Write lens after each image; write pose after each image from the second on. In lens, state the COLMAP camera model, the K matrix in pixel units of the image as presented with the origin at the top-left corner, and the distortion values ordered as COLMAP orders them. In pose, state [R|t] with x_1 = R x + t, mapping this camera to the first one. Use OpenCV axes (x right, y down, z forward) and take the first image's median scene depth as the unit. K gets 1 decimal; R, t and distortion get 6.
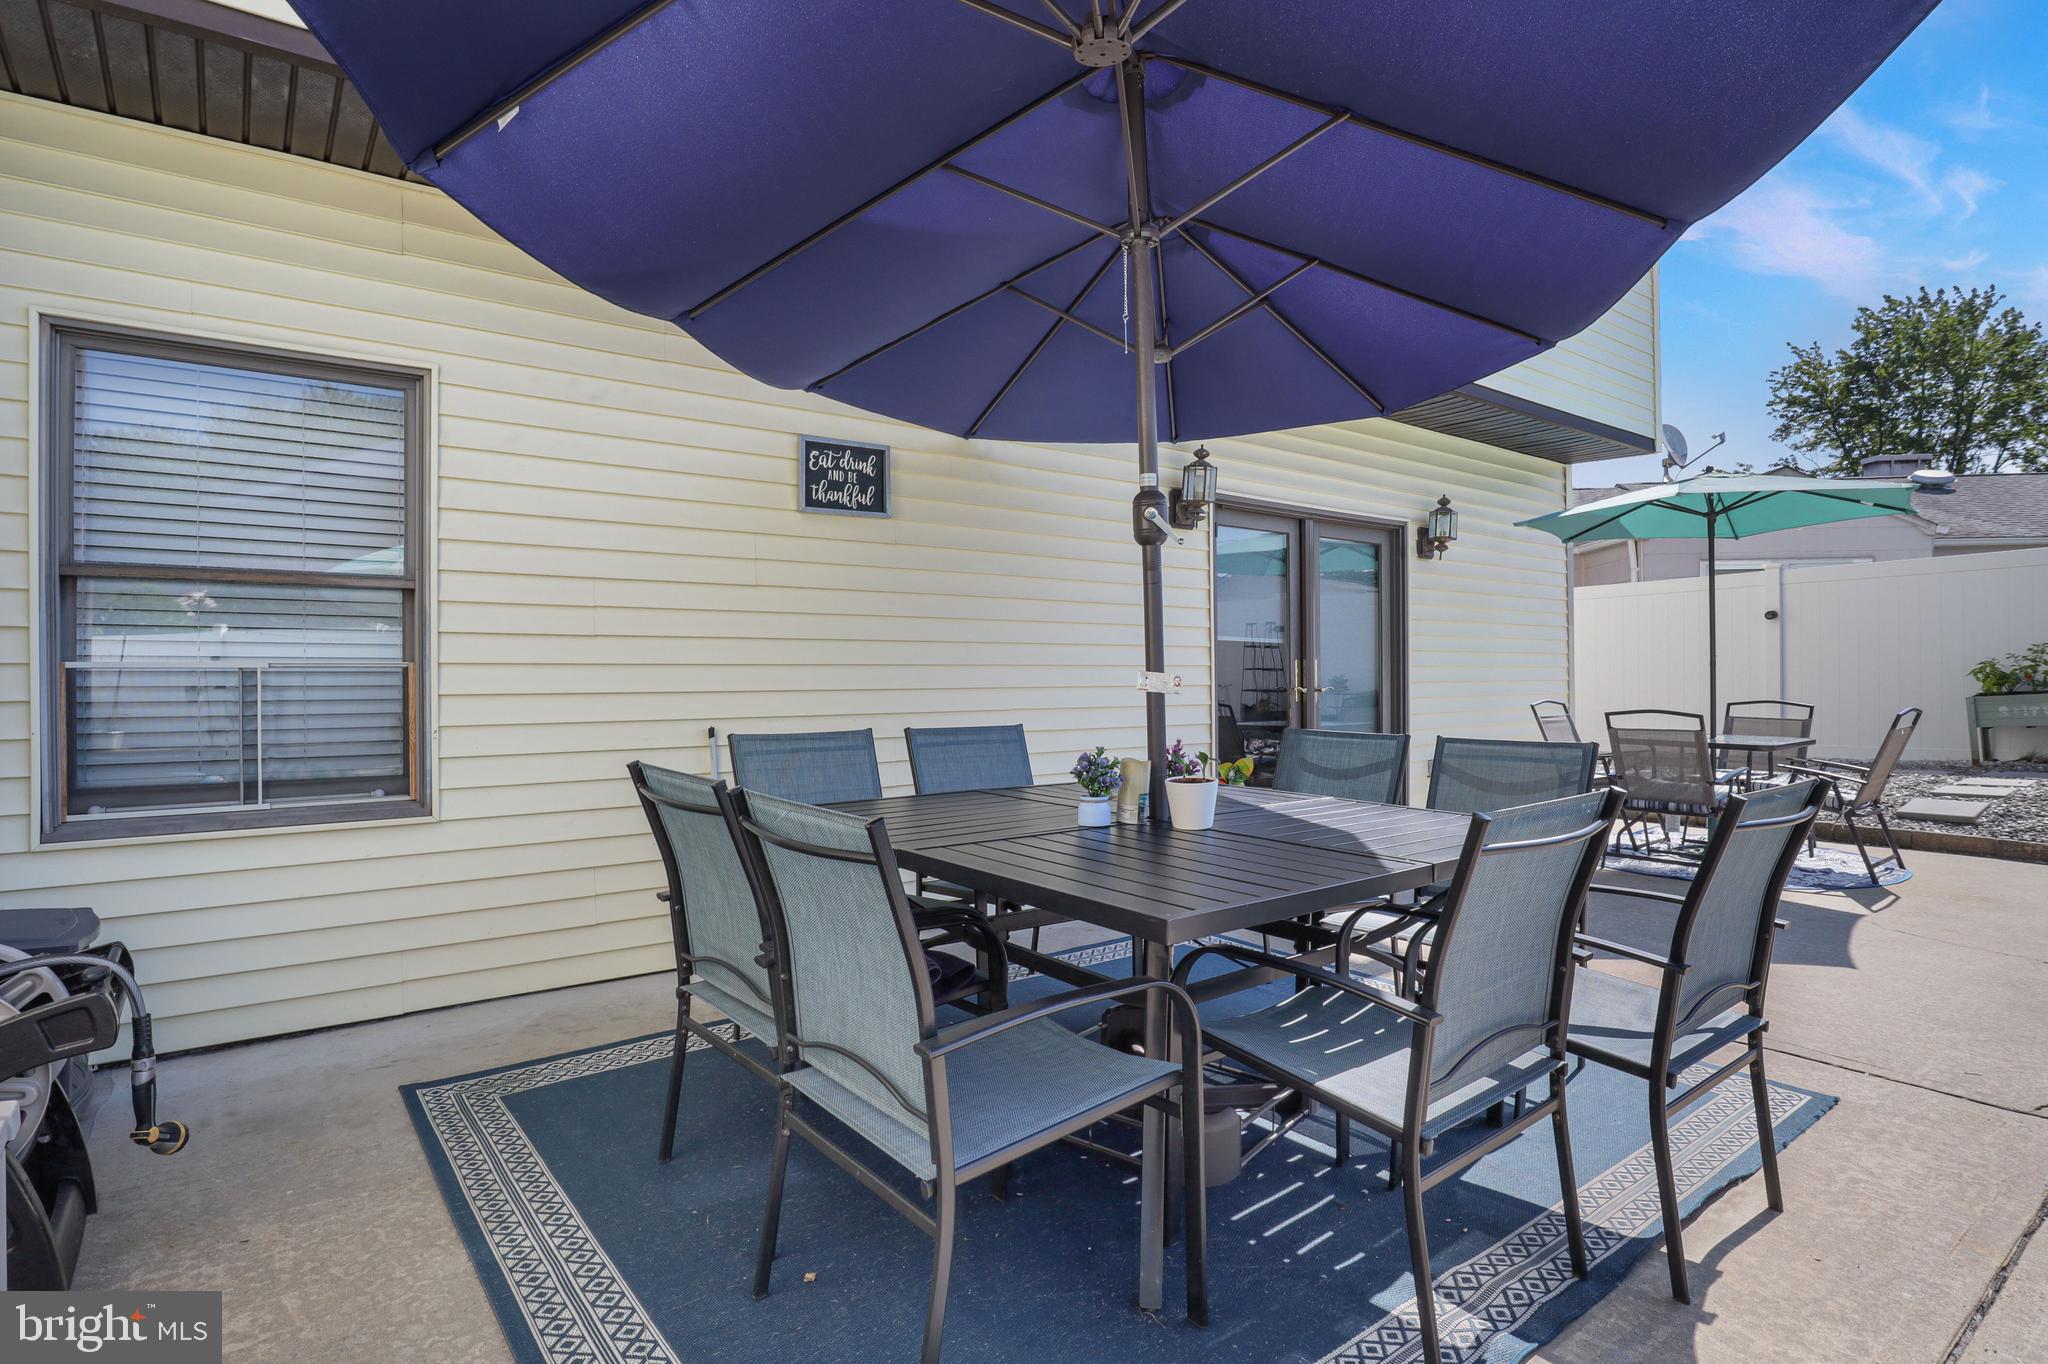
lens RADIAL K [[1056.2, 0, 1028.7], [0, 1056.2, 676.4], [0, 0, 1]] dist [-0.032305, 0.005873]
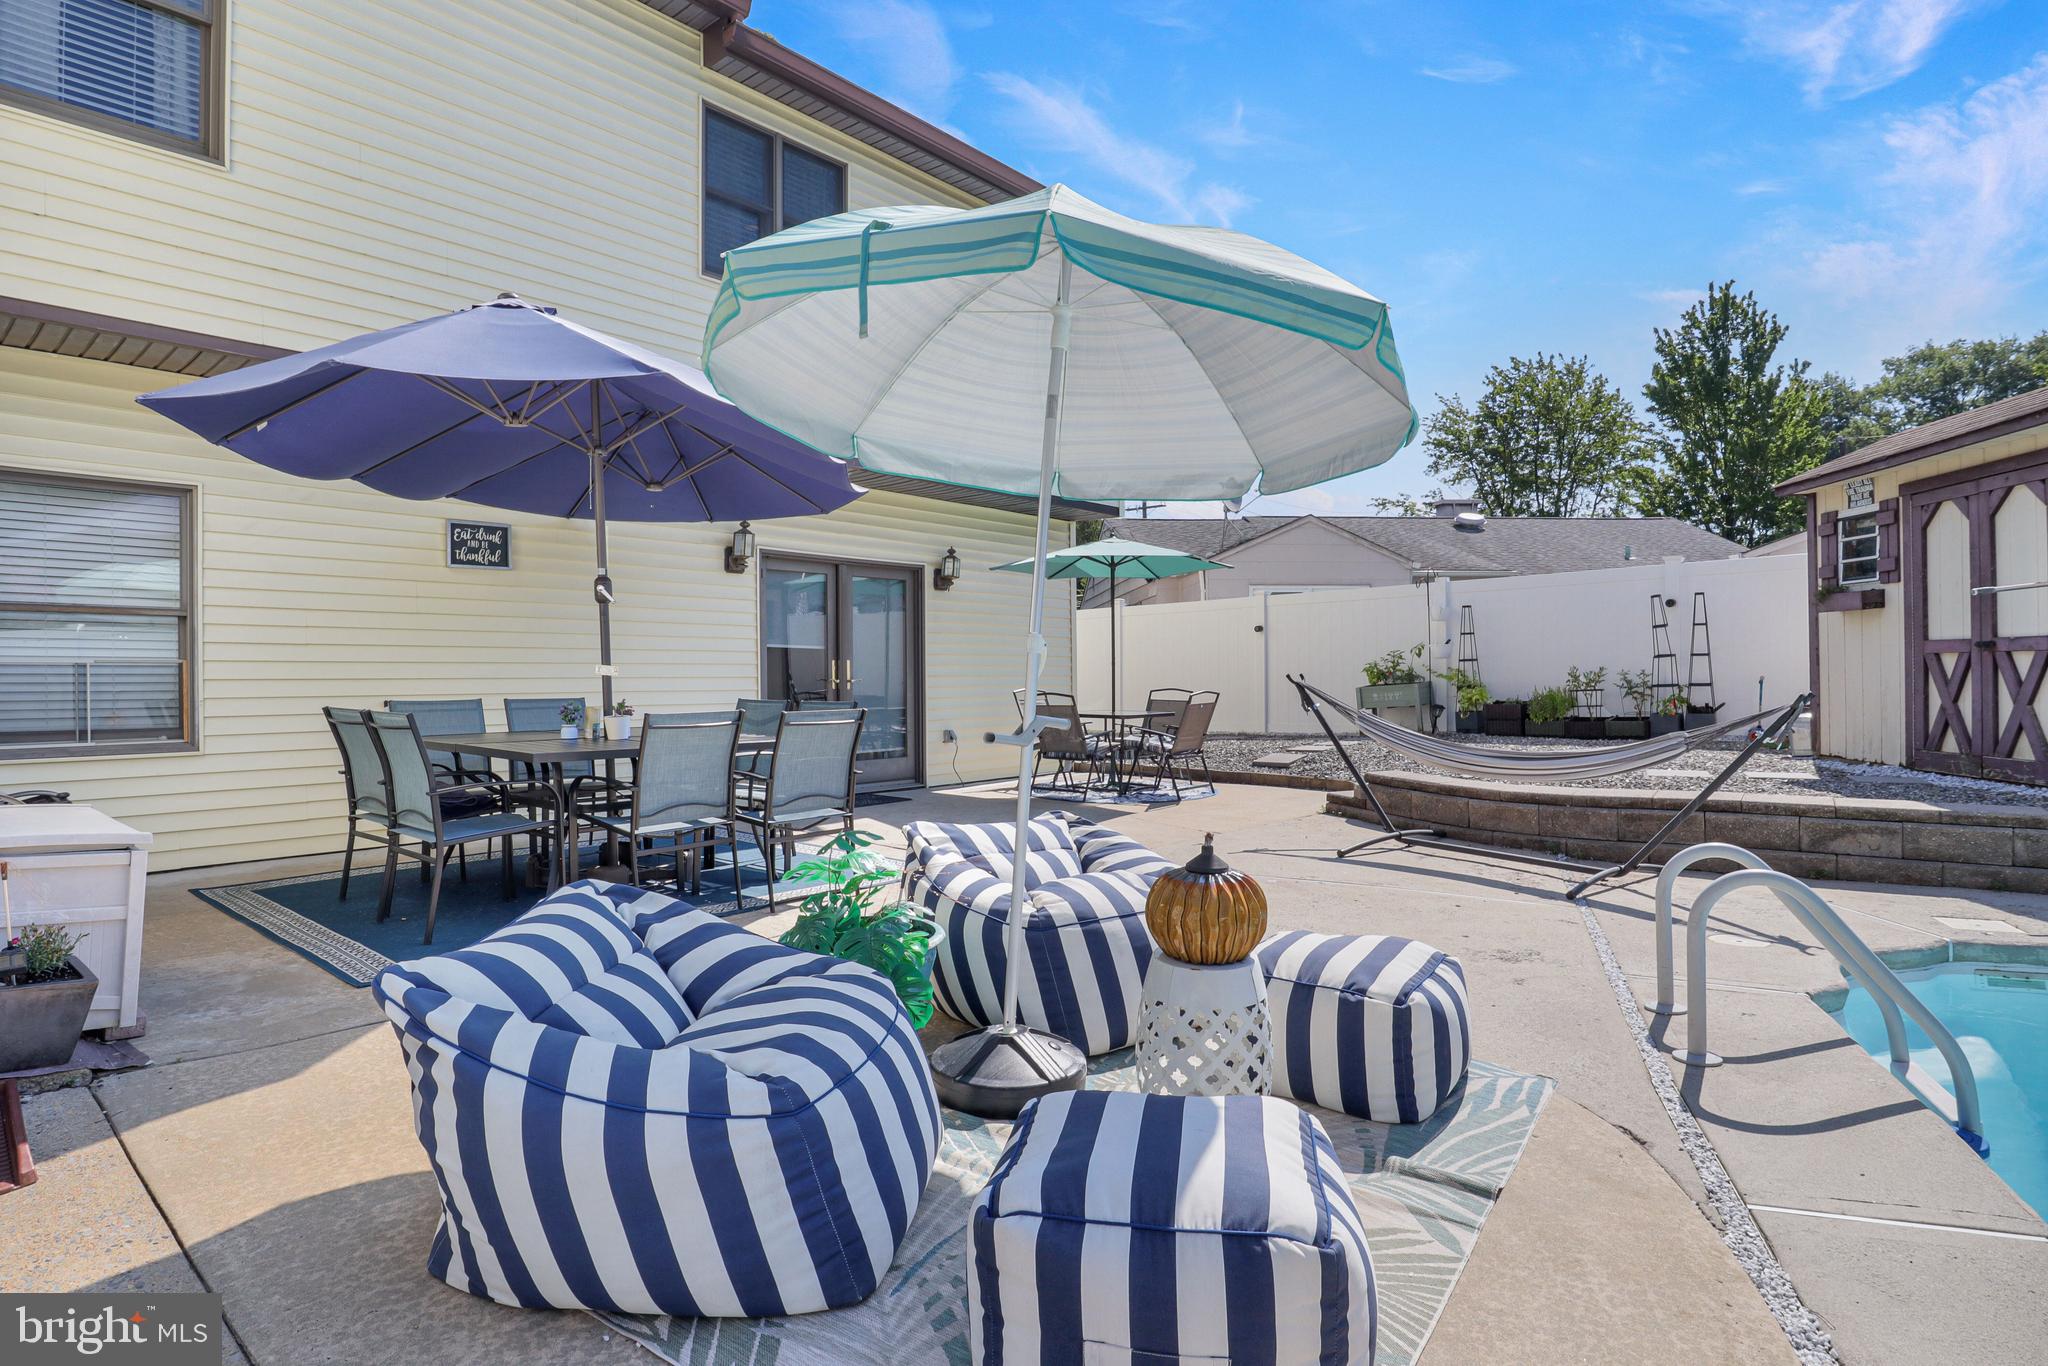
lens RADIAL K [[1056.2, 0, 1026.5], [0, 1056.2, 680.0], [0, 0, 1]] dist [-0.032305, 0.005873]
pose [[0.977886, -0.001586, 0.209133, 0.297561], [0.001163, 0.999997, 0.002146, 0.013112], [-0.209135, -0.001855, 0.977885, -0.708235]]
